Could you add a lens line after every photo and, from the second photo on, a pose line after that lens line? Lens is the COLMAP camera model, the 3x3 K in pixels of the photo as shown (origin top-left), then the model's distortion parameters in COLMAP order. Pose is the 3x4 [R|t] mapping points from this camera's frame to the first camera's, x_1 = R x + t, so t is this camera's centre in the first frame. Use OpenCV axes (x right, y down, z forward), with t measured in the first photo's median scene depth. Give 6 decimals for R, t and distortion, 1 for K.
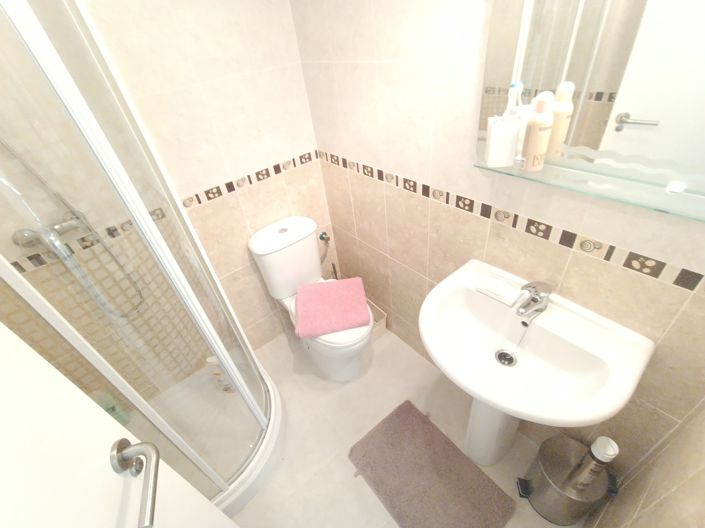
lens RADIAL K [[323.1, 0, 347.3], [0, 323.1, 262.9], [0, 0, 1]] dist [-0.027658, 0.018304]
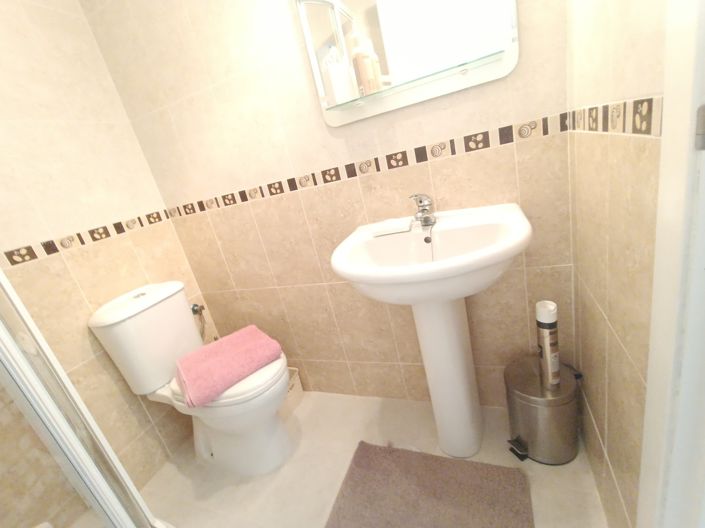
lens RADIAL K [[323.1, 0, 347.3], [0, 323.1, 262.9], [0, 0, 1]] dist [-0.027658, 0.018304]
pose [[0.867362, -0.229797, 0.441447, -0.096045], [0.395866, 0.856140, -0.332137, 0.332537], [-0.301617, 0.462837, 0.833552, 0.169108]]
